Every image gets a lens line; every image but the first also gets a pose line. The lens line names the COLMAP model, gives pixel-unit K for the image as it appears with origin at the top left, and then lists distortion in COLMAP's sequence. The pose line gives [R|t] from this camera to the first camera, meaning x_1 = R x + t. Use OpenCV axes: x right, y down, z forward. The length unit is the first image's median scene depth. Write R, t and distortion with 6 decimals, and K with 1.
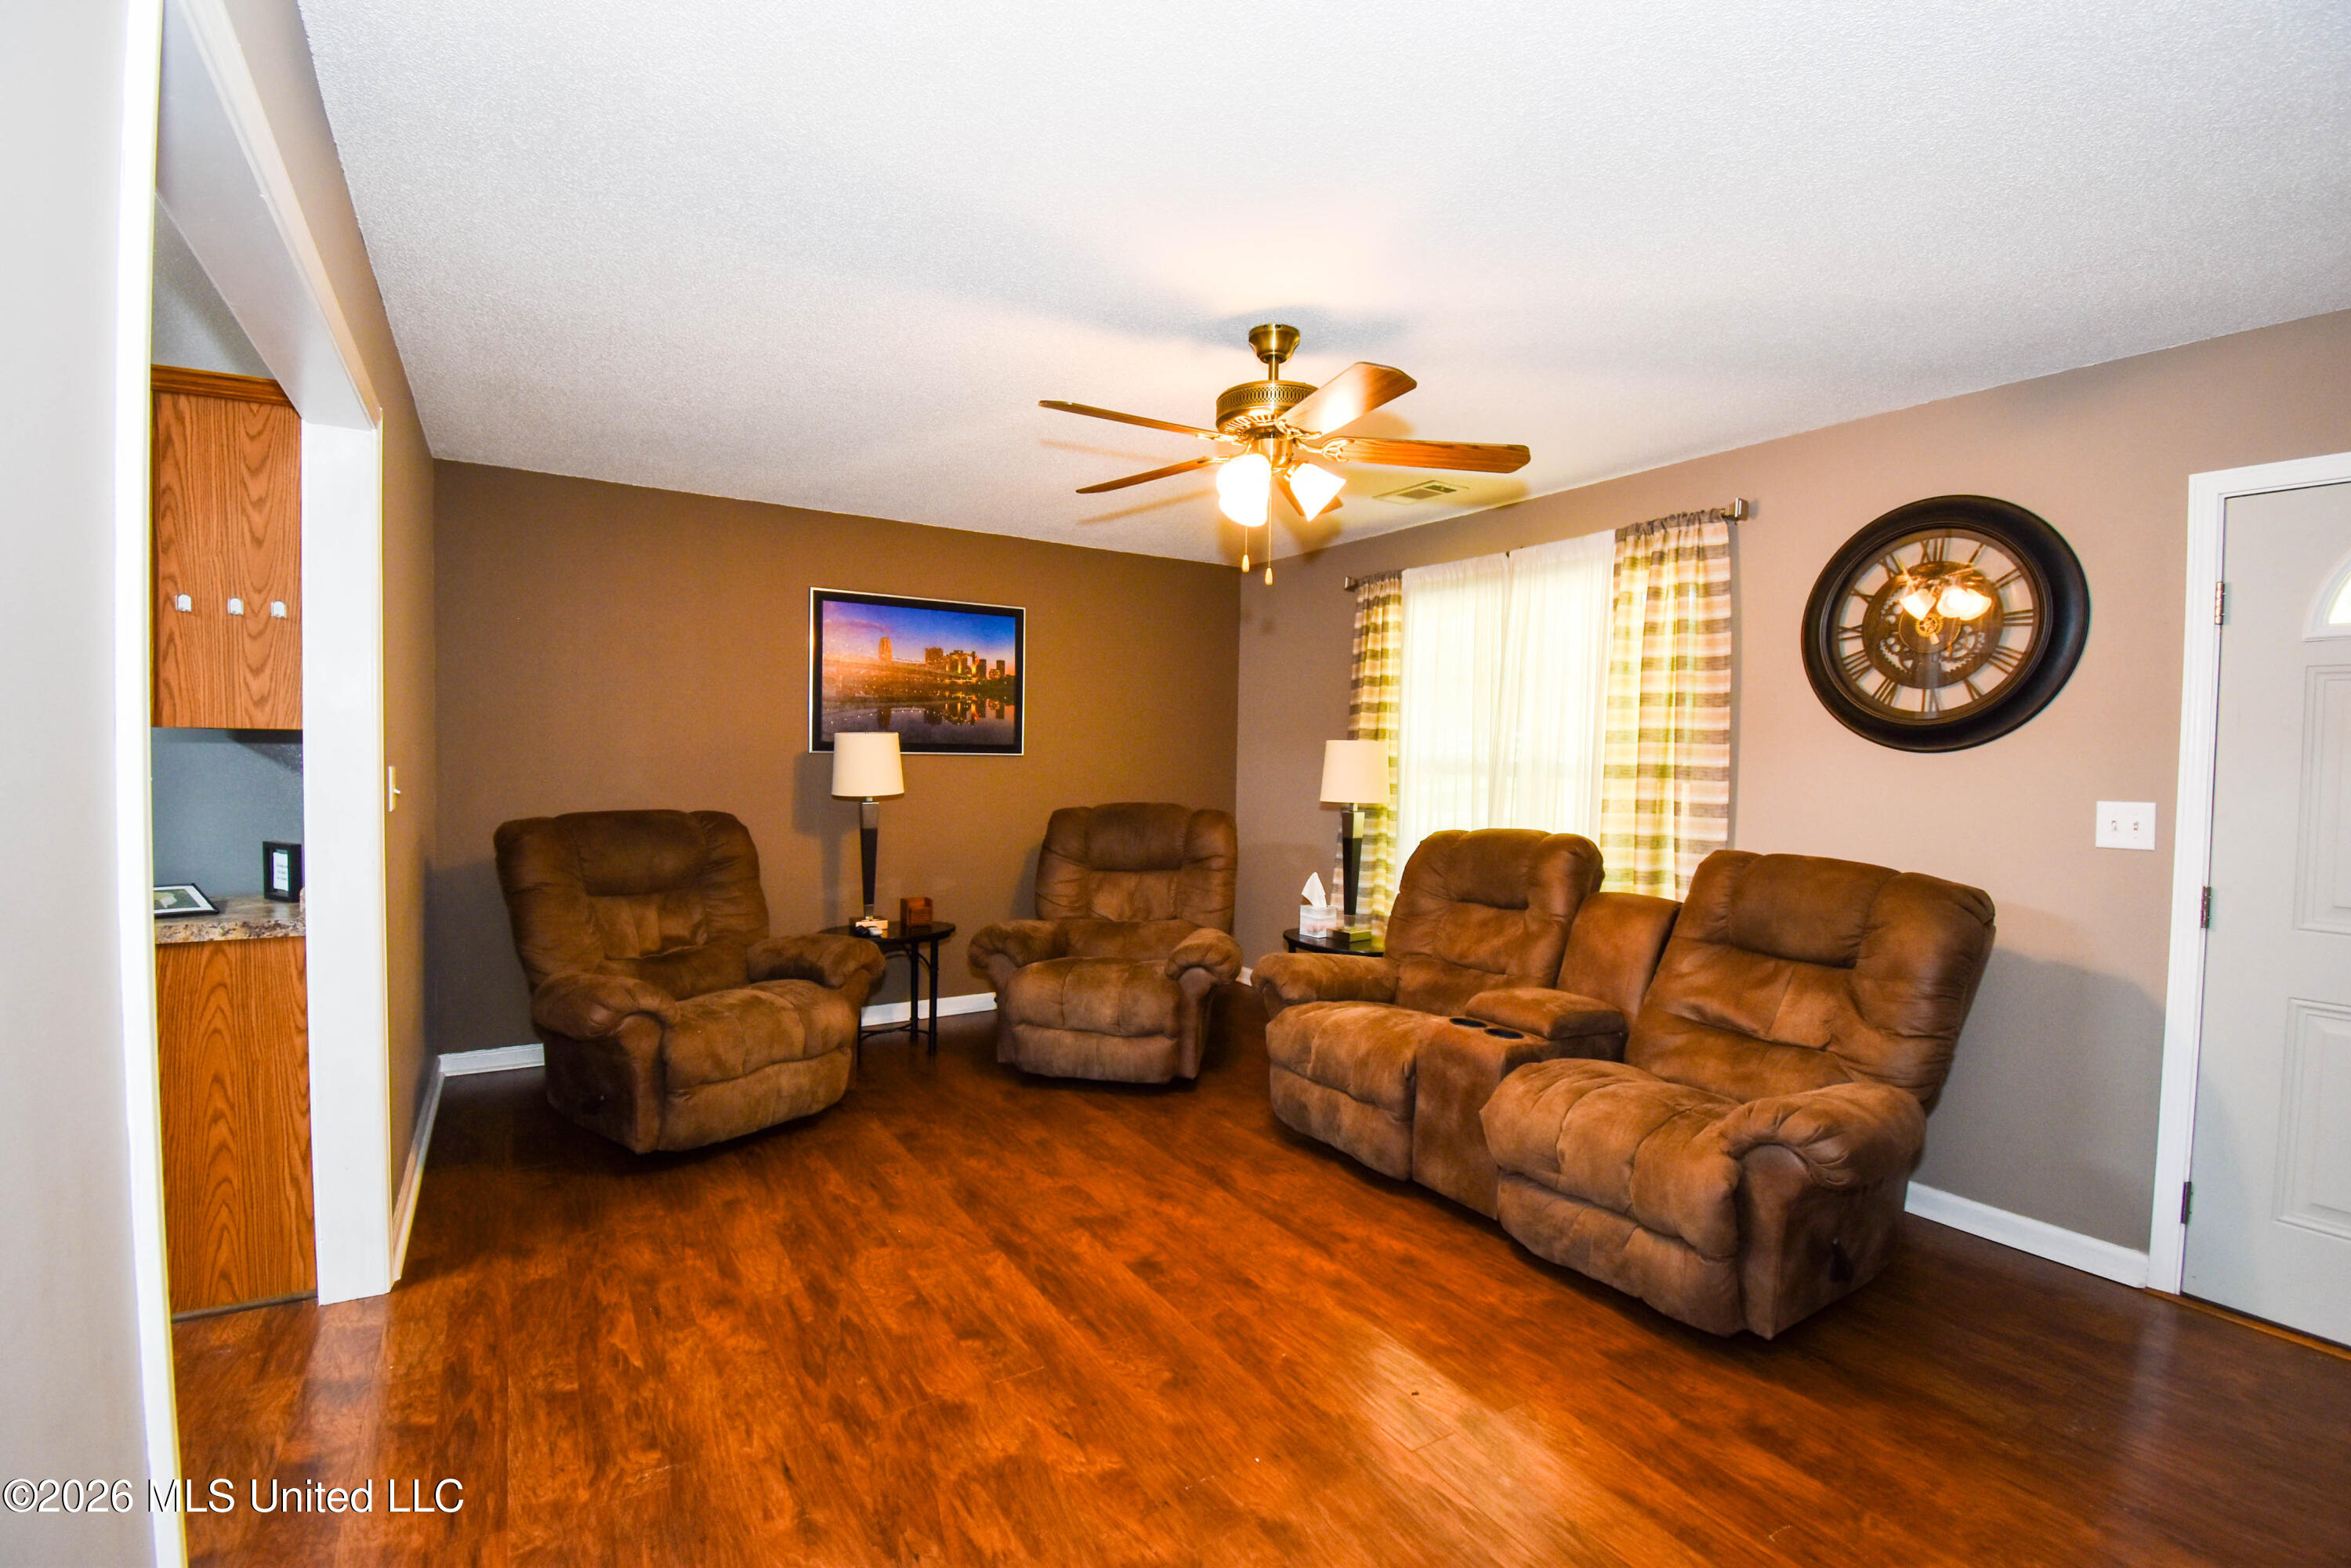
lens RADIAL K [[1040.7, 0, 1178.3], [0, 1040.7, 784.4], [0, 0, 1]] dist [0.020619, -0.027675]
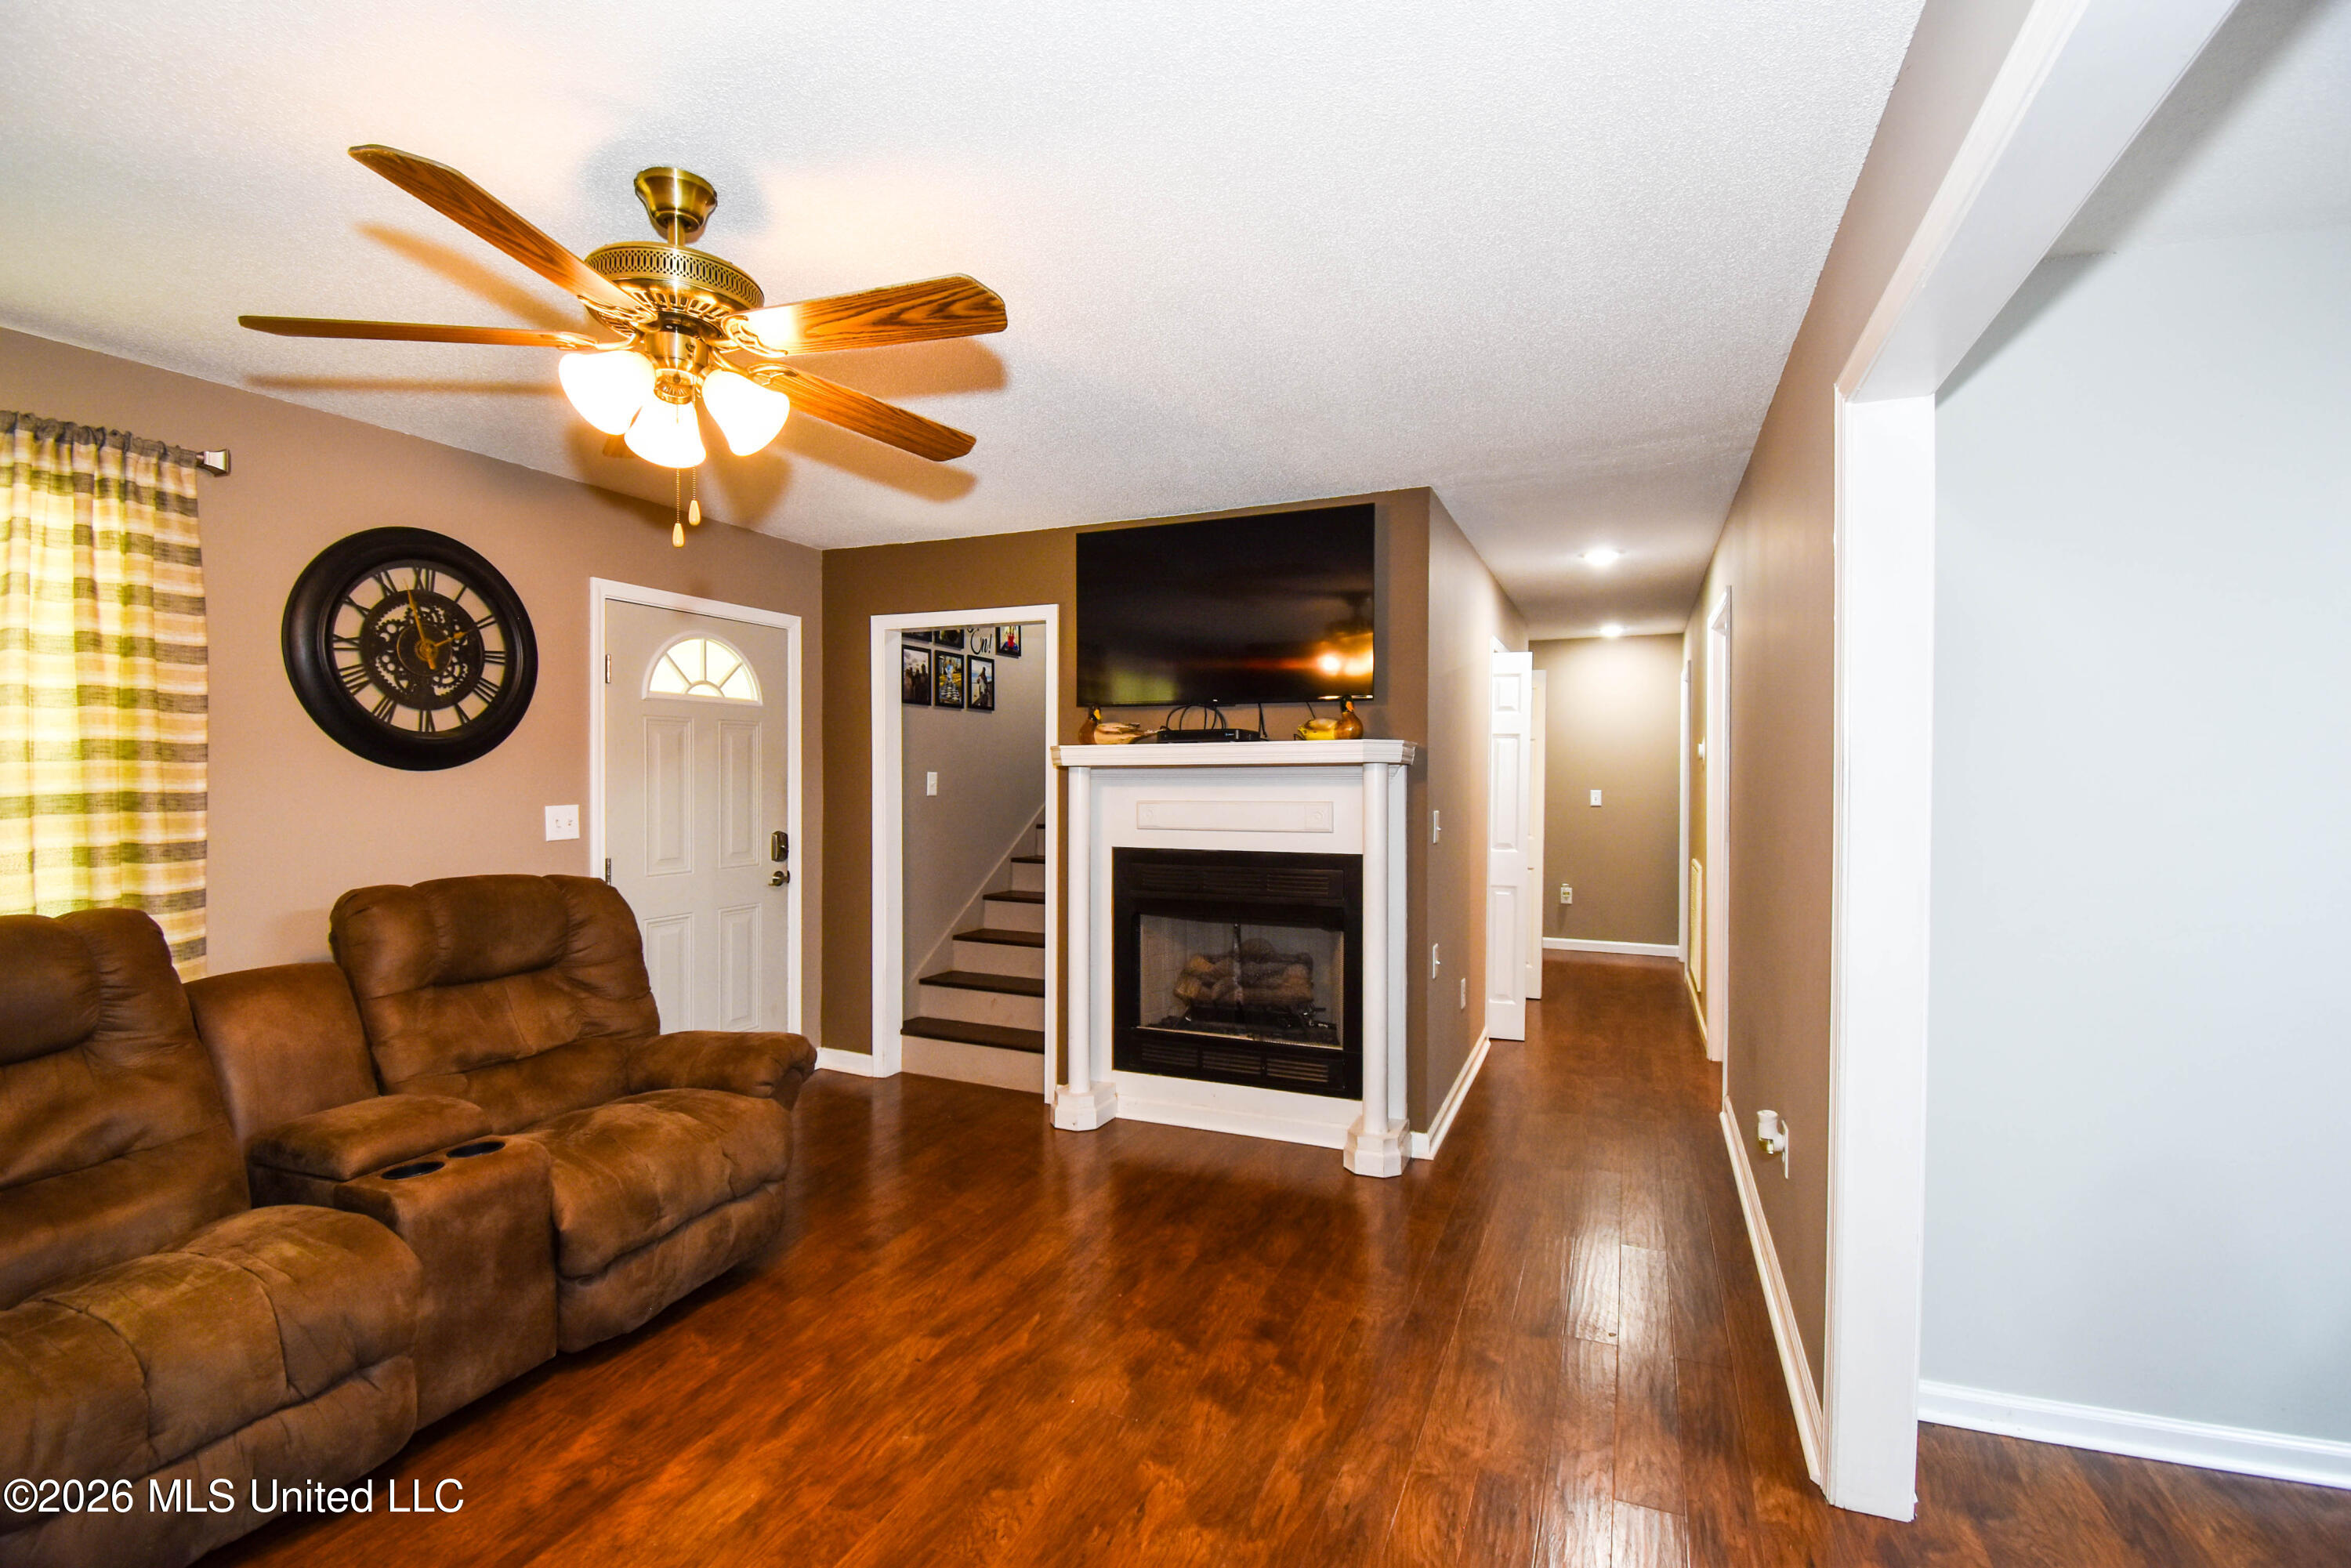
lens RADIAL K [[1019.7, 0, 1182.4], [0, 1019.7, 770.4], [0, 0, 1]] dist [-0.001111, -0.000231]
pose [[-0.563318, -0.020029, 0.825998, -0.574491], [0.013670, 0.999343, 0.033555, -0.055117], [-0.826127, 0.030193, -0.562674, 0.955441]]
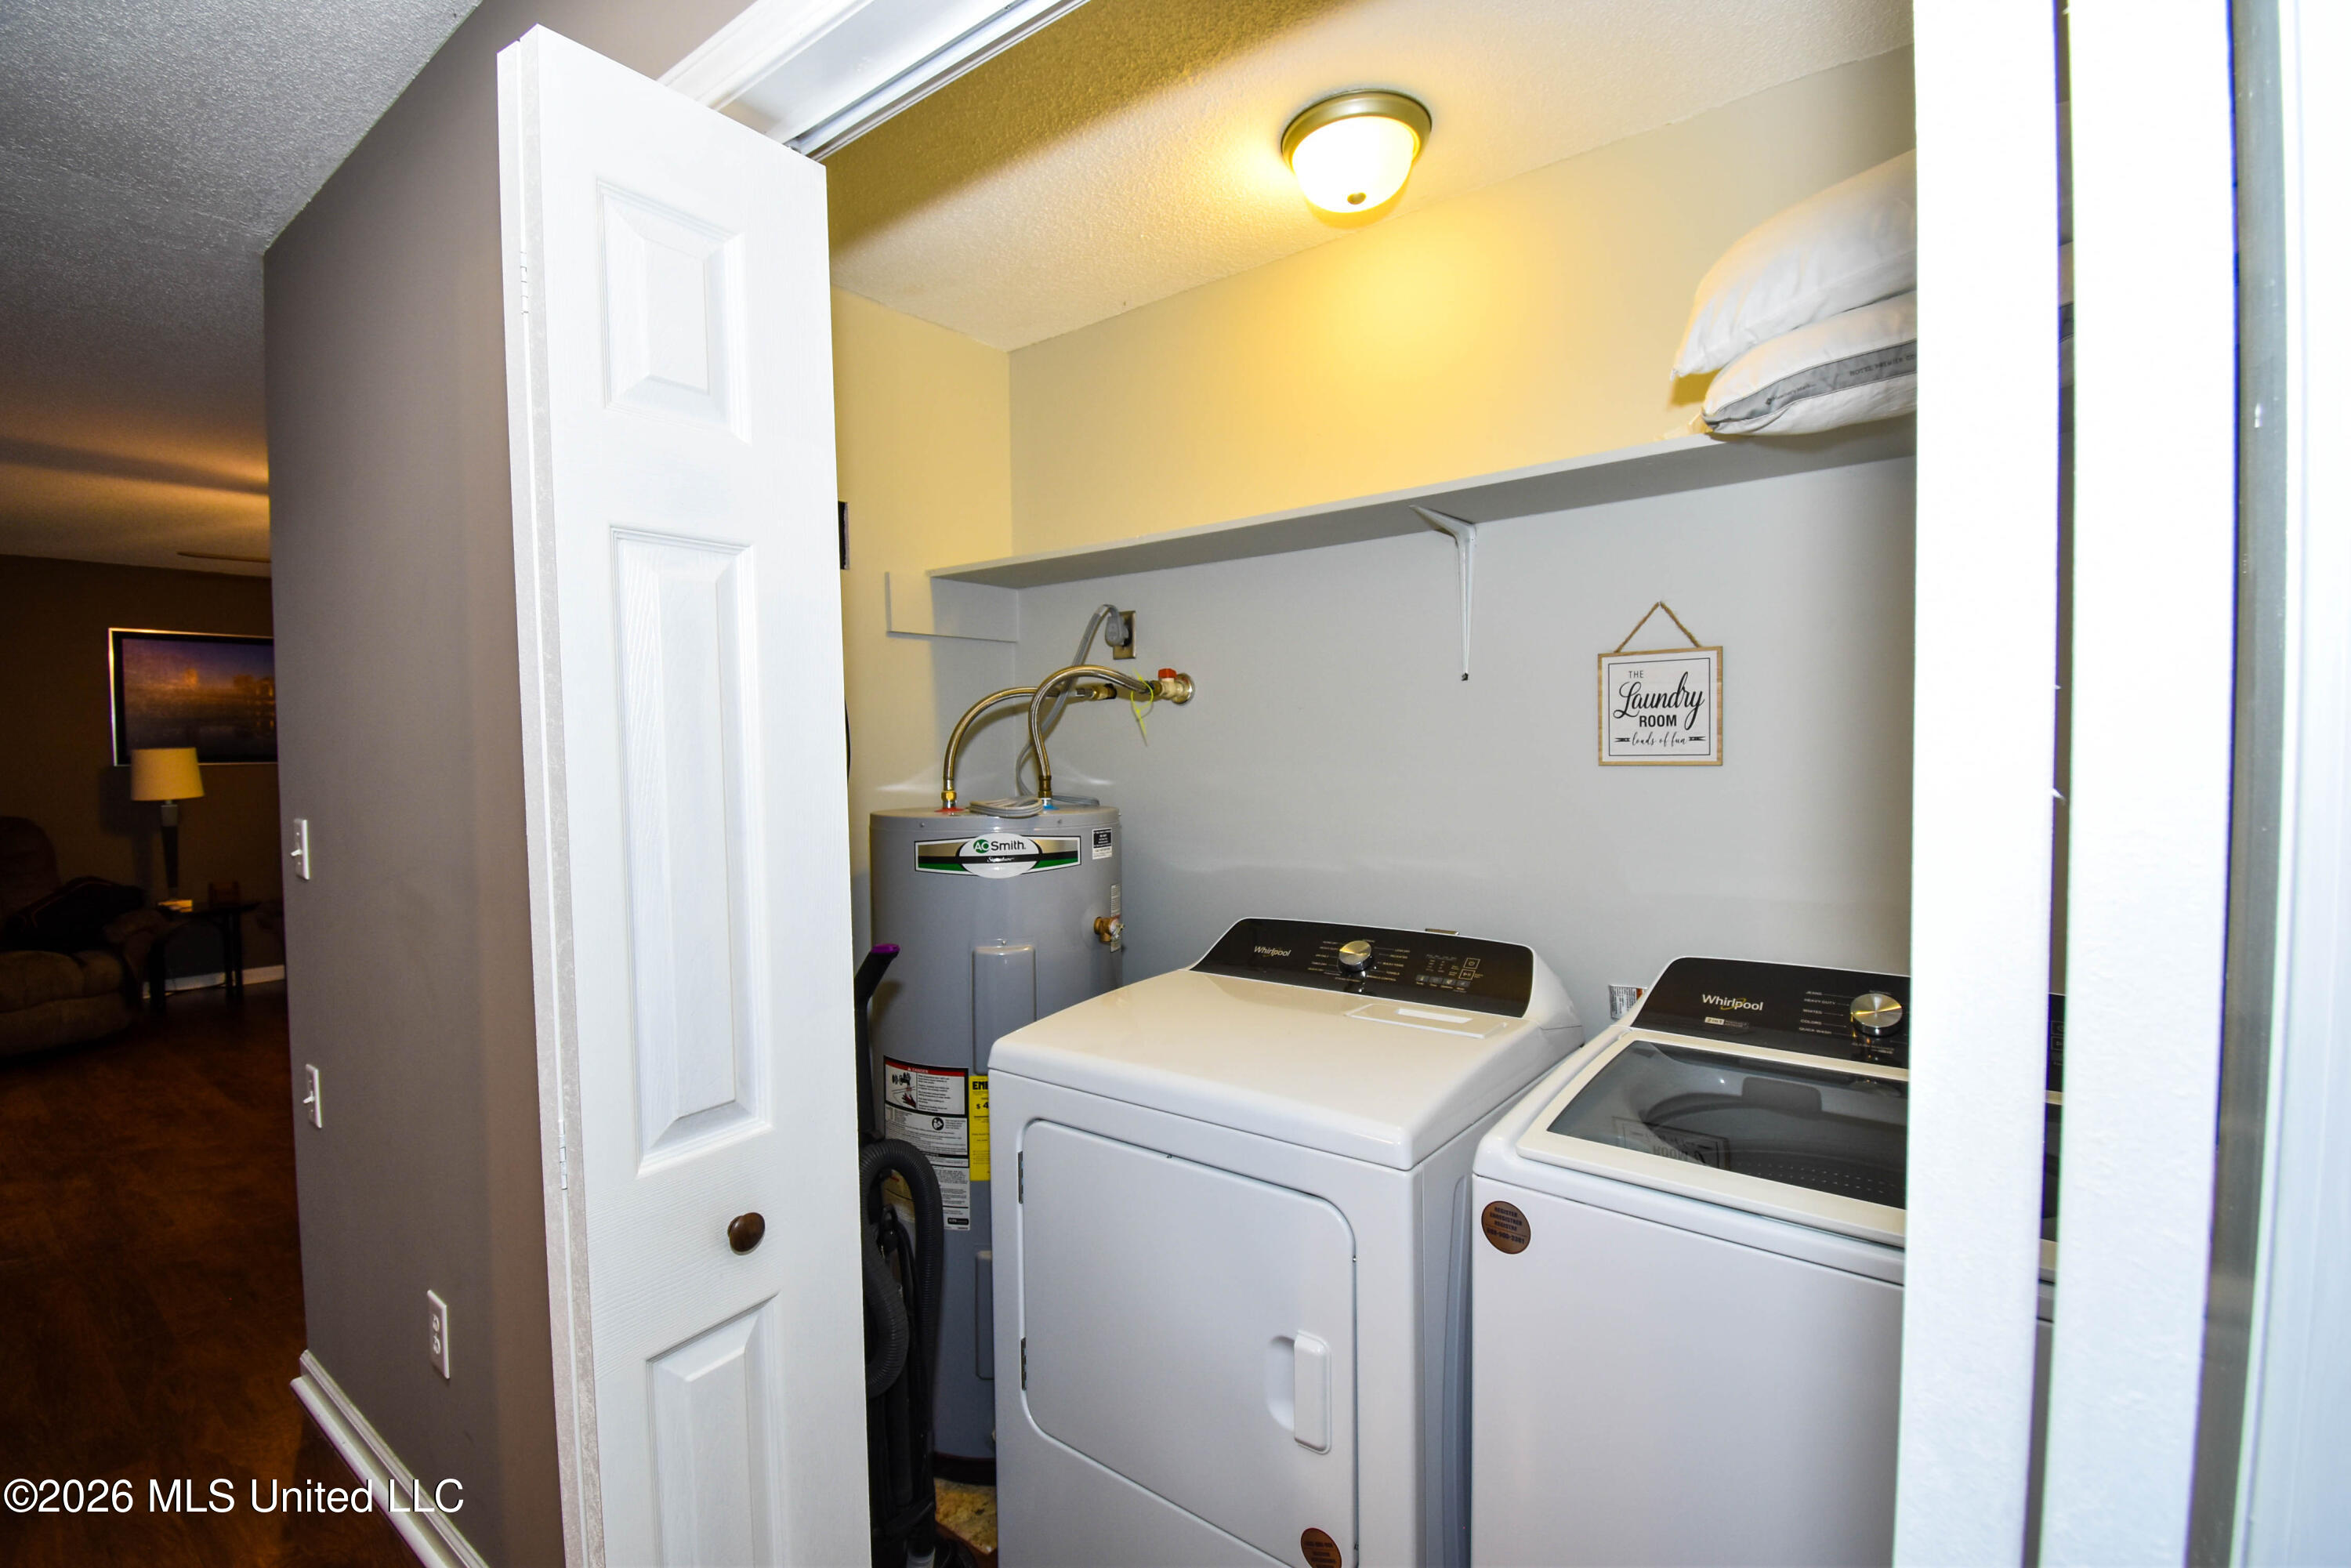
lens RADIAL K [[1040.7, 0, 1178.3], [0, 1040.7, 784.4], [0, 0, 1]] dist [0.020619, -0.027675]
pose [[0.934154, -0.042020, 0.354386, 0.559186], [0.040736, 0.999108, 0.011086, 0.040927], [-0.354536, 0.004080, 0.935033, -0.813850]]
